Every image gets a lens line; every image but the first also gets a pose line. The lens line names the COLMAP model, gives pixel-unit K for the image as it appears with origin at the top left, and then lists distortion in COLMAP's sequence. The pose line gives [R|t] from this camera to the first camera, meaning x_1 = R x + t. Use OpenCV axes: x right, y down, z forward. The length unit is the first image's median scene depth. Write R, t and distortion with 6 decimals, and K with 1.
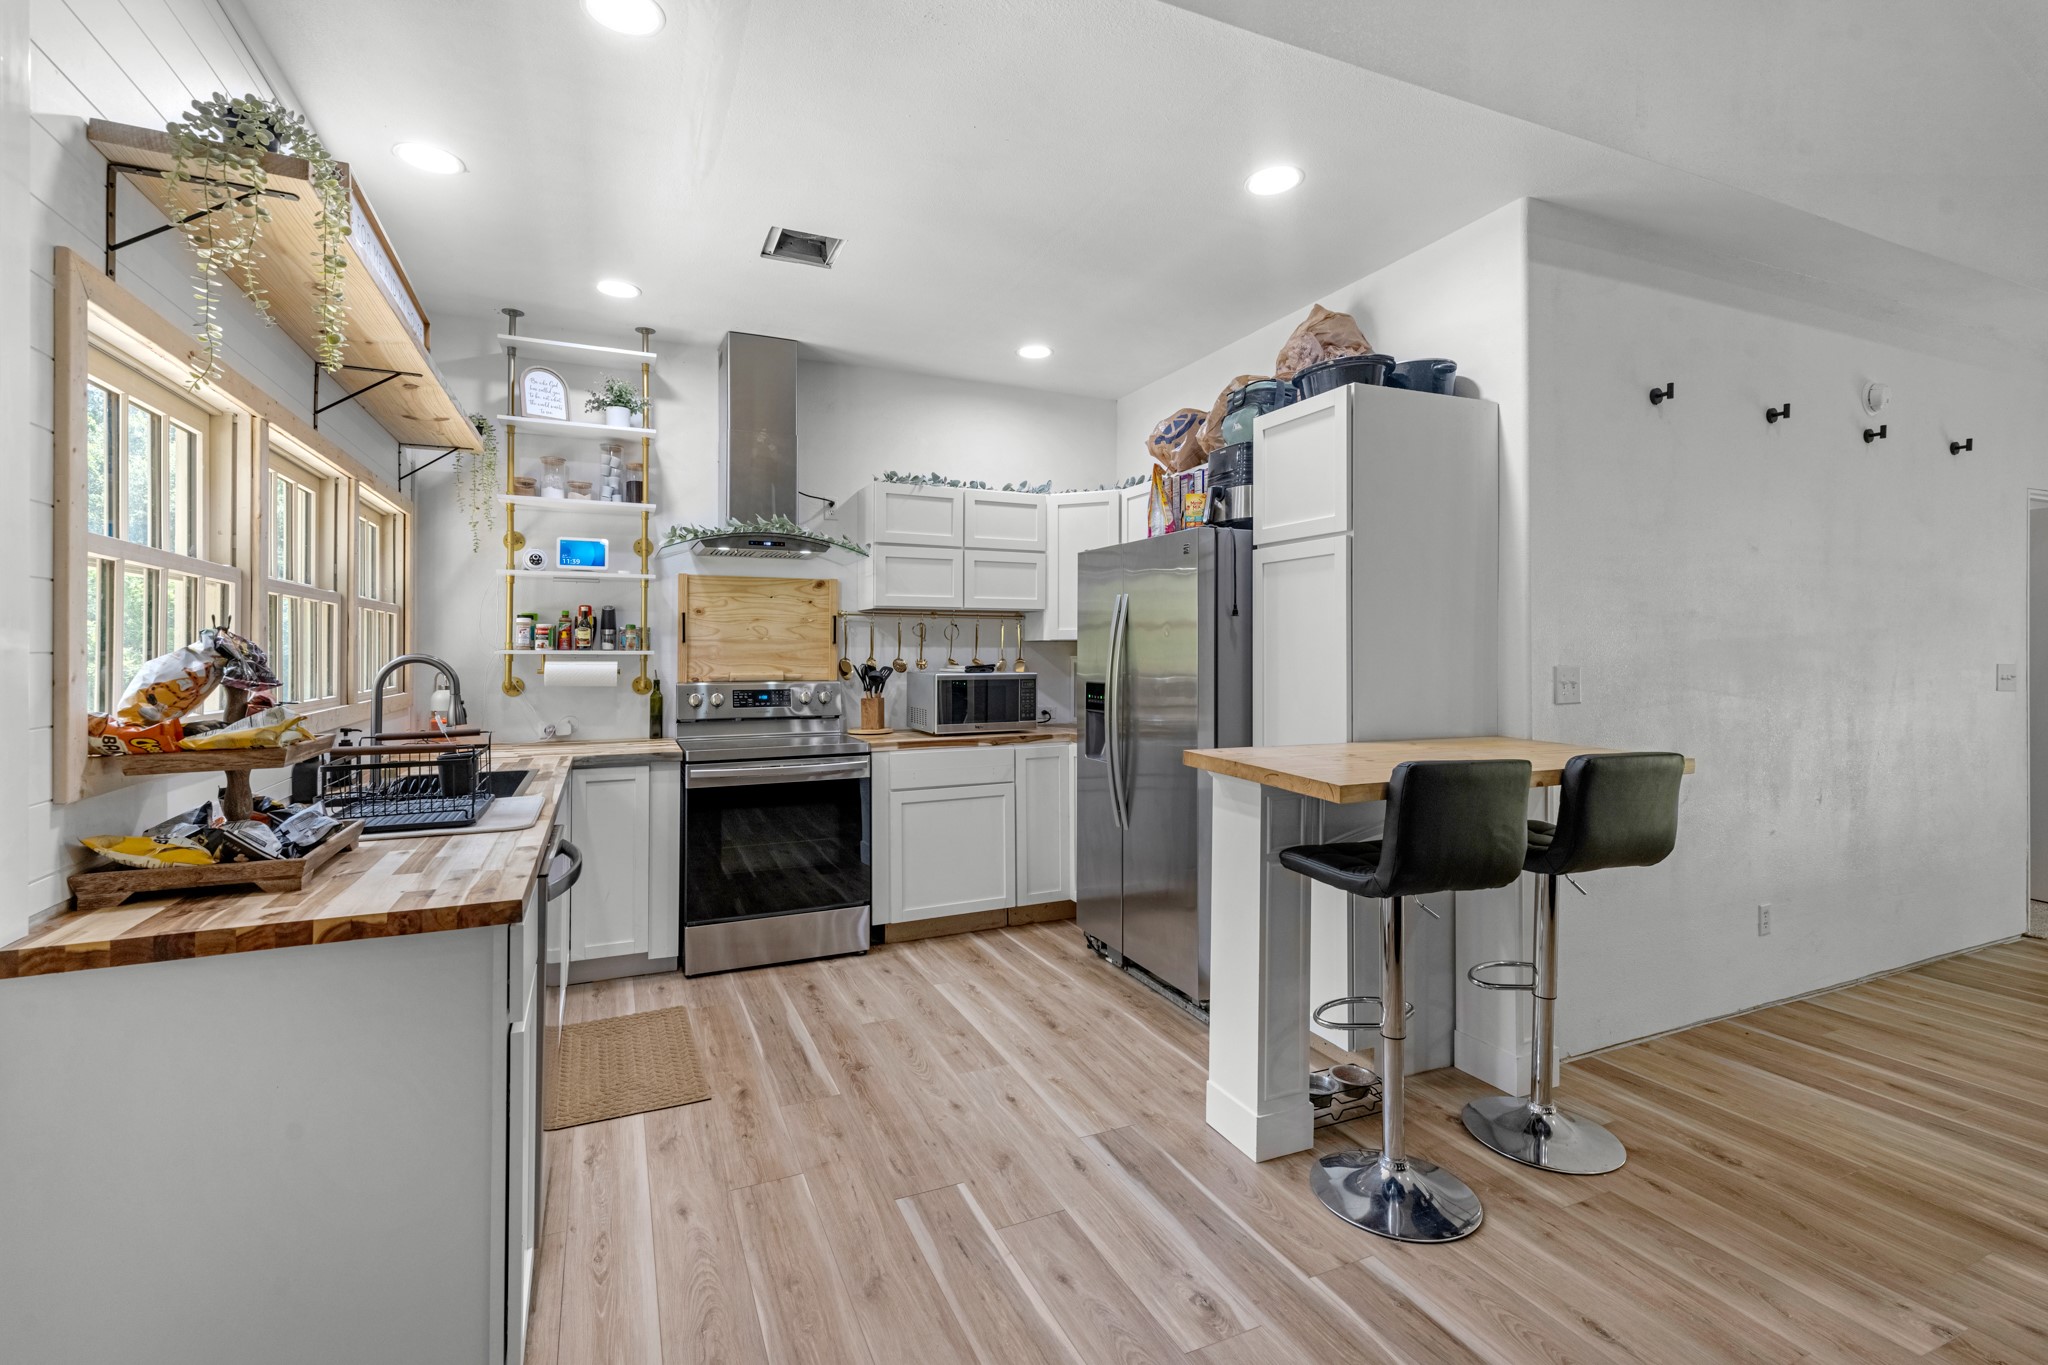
lens RADIAL K [[907.9, 0, 1016.9], [0, 907.9, 647.3], [0, 0, 1]] dist [0.000664, 0.000082]
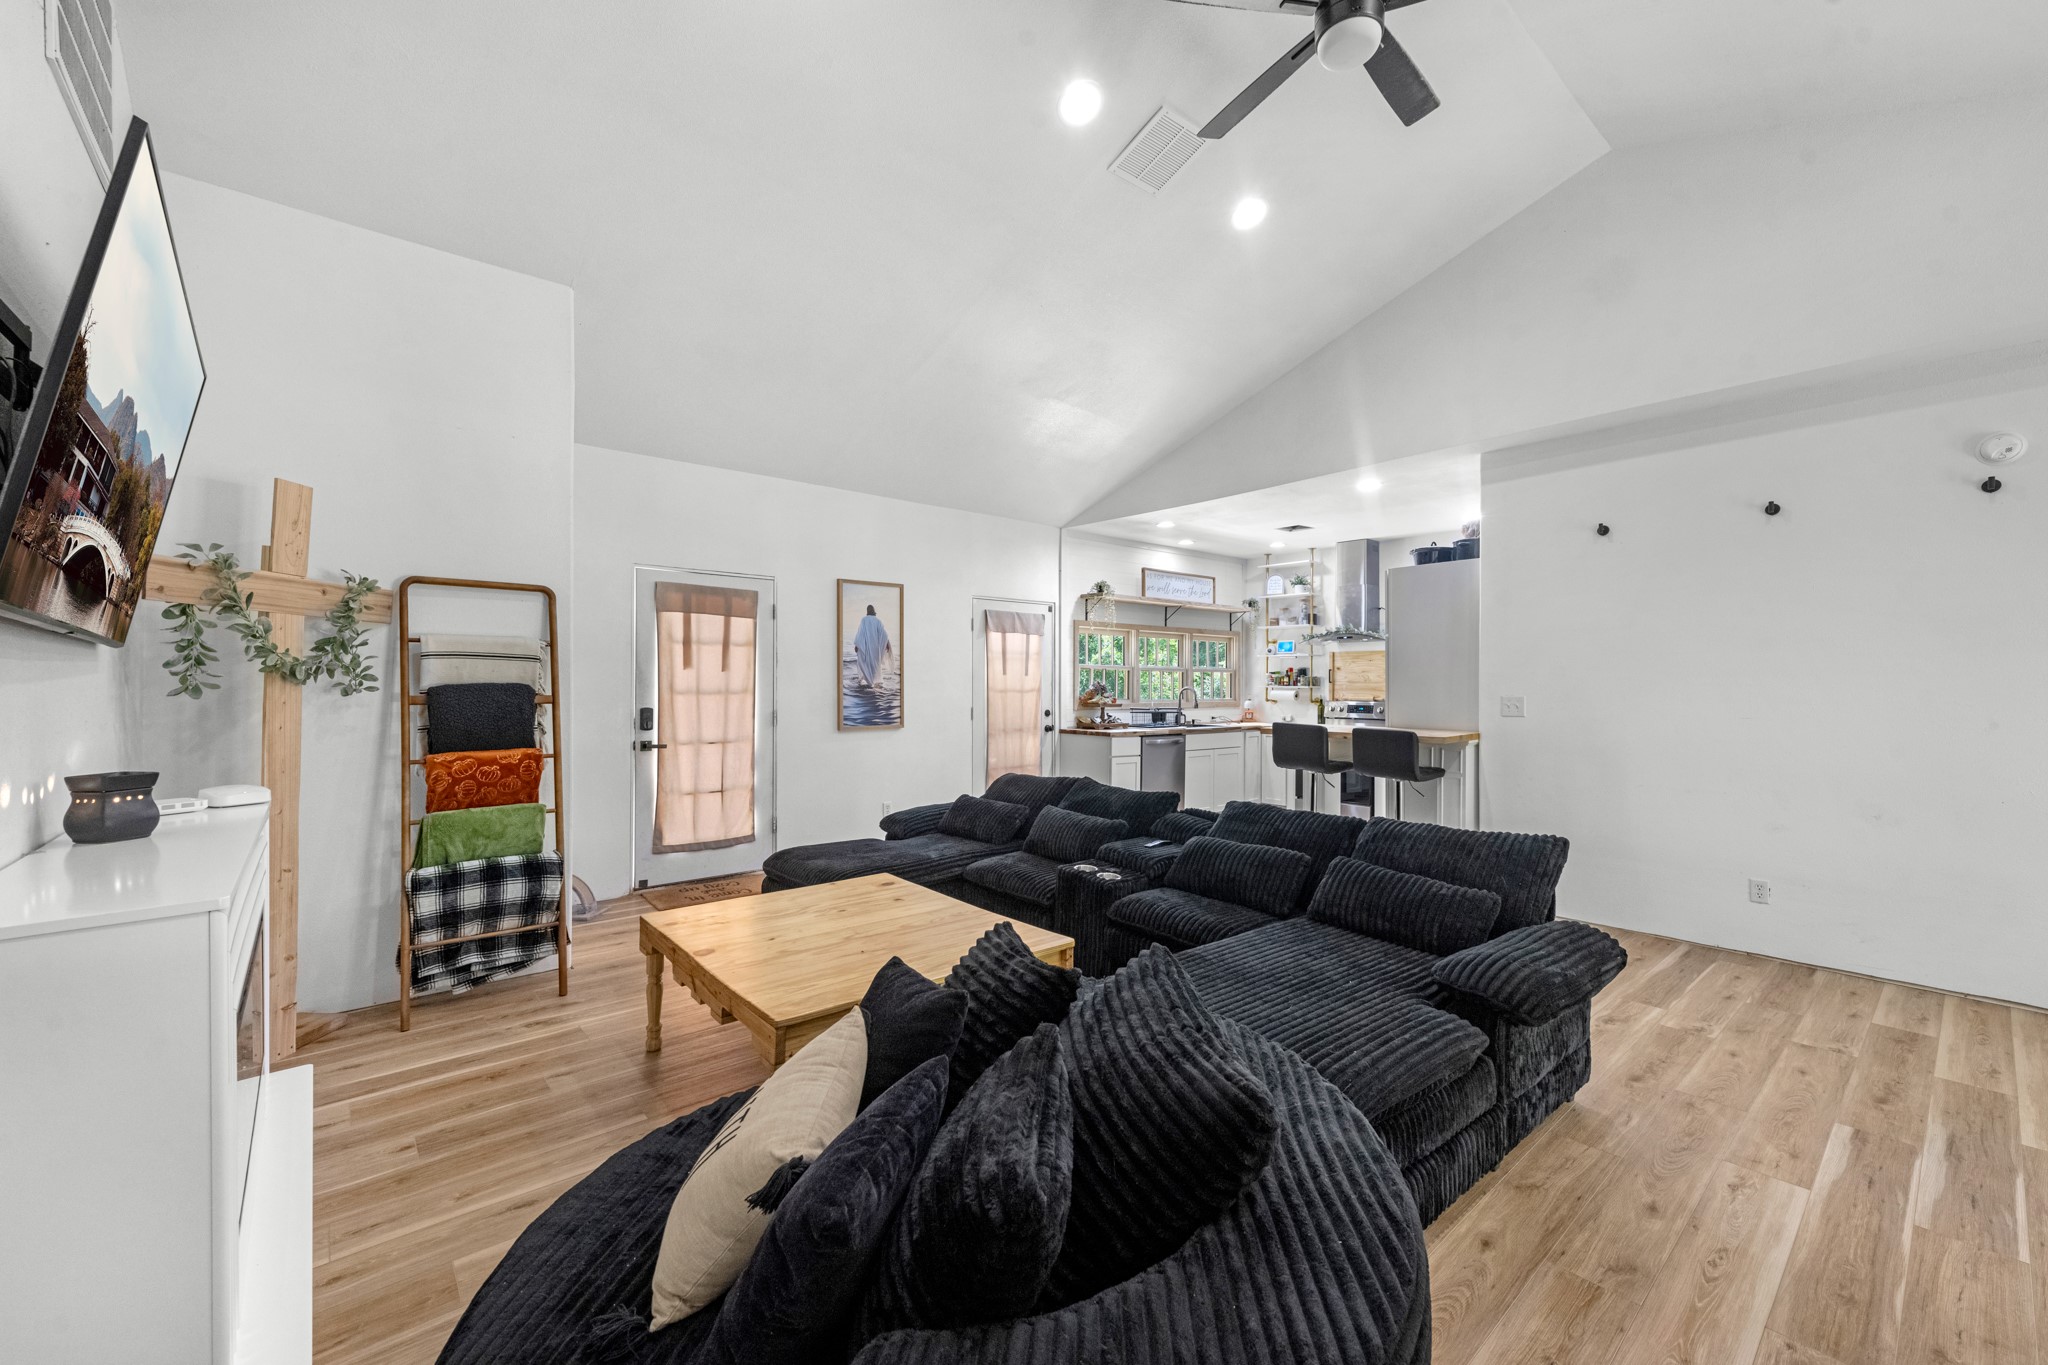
lens RADIAL K [[819.5, 0, 1024.0], [0, 819.5, 682.5], [0, 0, 1]] dist [-0.000737, -0.000090]
pose [[0.289993, 0.001752, -0.957027, 1.442356], [0.000382, 0.999998, 0.001947, -0.010734], [0.957029, -0.000931, 0.289992, -0.336755]]
